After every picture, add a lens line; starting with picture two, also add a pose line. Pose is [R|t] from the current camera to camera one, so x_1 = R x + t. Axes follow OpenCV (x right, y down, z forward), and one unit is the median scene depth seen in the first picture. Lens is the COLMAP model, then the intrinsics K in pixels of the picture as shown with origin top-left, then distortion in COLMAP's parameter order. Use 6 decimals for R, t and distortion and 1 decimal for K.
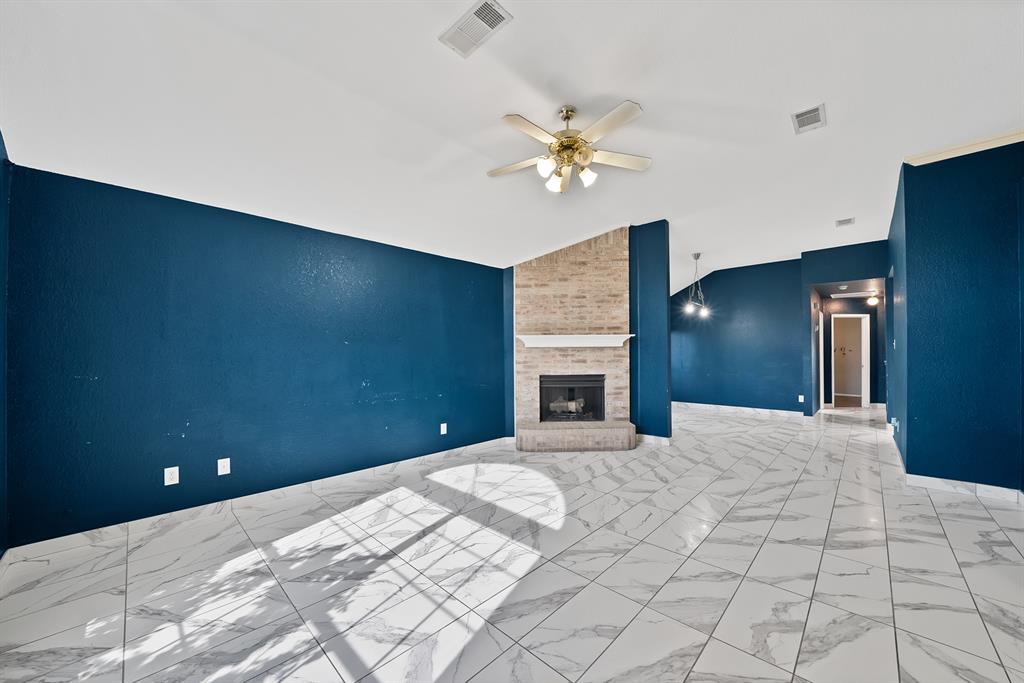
lens RADIAL K [[370.5, 0, 514.9], [0, 370.5, 351.7], [0, 0, 1]] dist [-0.022347, 0.001353]
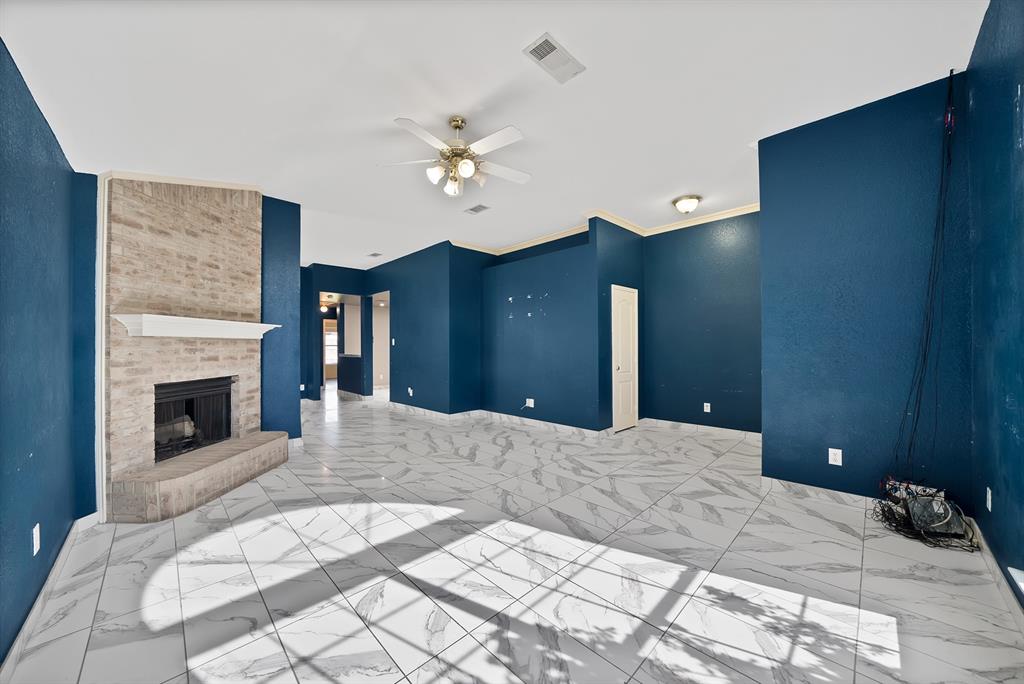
lens RADIAL K [[370.5, 0, 505.8], [0, 370.5, 342.0], [0, 0, 1]] dist [-0.022347, 0.001353]
pose [[0.044785, 0.015768, 0.998872, -0.555137], [0.003546, 0.999867, -0.015943, 0.008665], [-0.998990, 0.004256, 0.044723, 0.489494]]
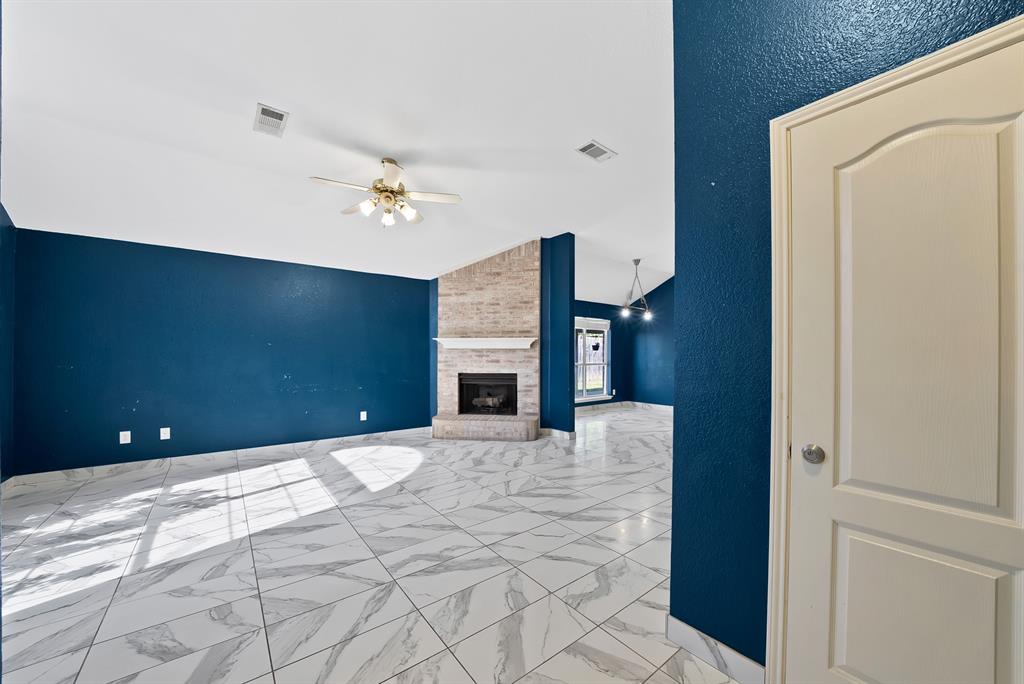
lens RADIAL K [[370.5, 0, 513.9], [0, 370.5, 348.0], [0, 0, 1]] dist [-0.022347, 0.001353]
pose [[0.990849, 0.007077, -0.134790, 0.448332], [-0.008936, 0.999873, -0.013194, 0.000228], [0.134680, 0.014278, 0.990786, -0.117857]]
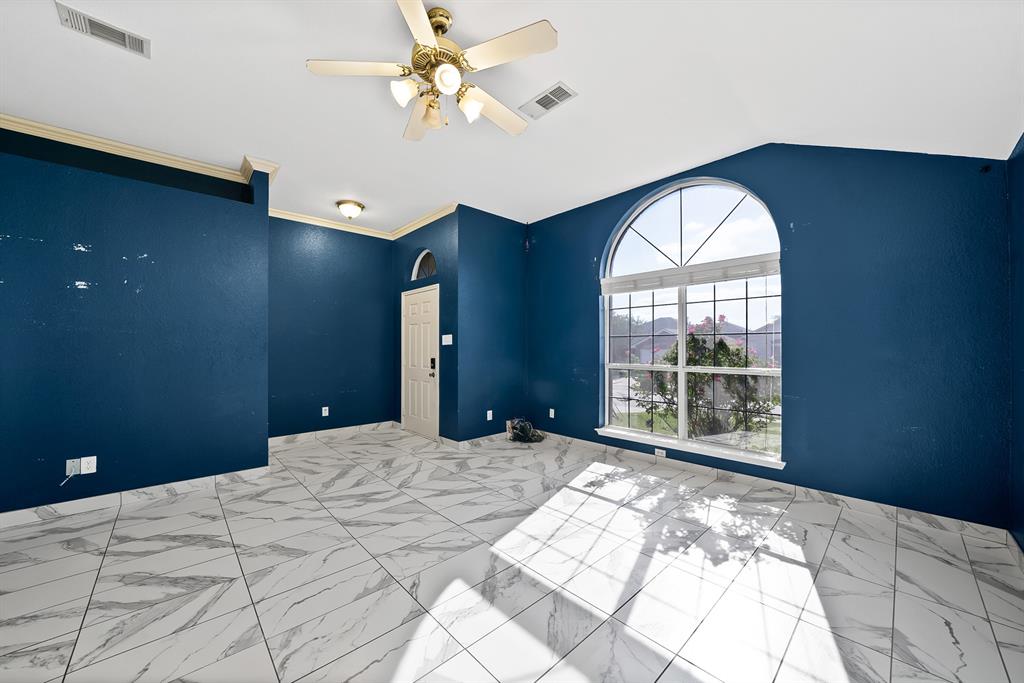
lens RADIAL K [[370.5, 0, 508.6], [0, 370.5, 347.9], [0, 0, 1]] dist [-0.022347, 0.001353]
pose [[-0.997947, 0.006929, 0.063667, -0.021304], [0.006608, 0.999964, -0.005260, 0.007977], [-0.063701, -0.004829, -0.997957, 1.028310]]
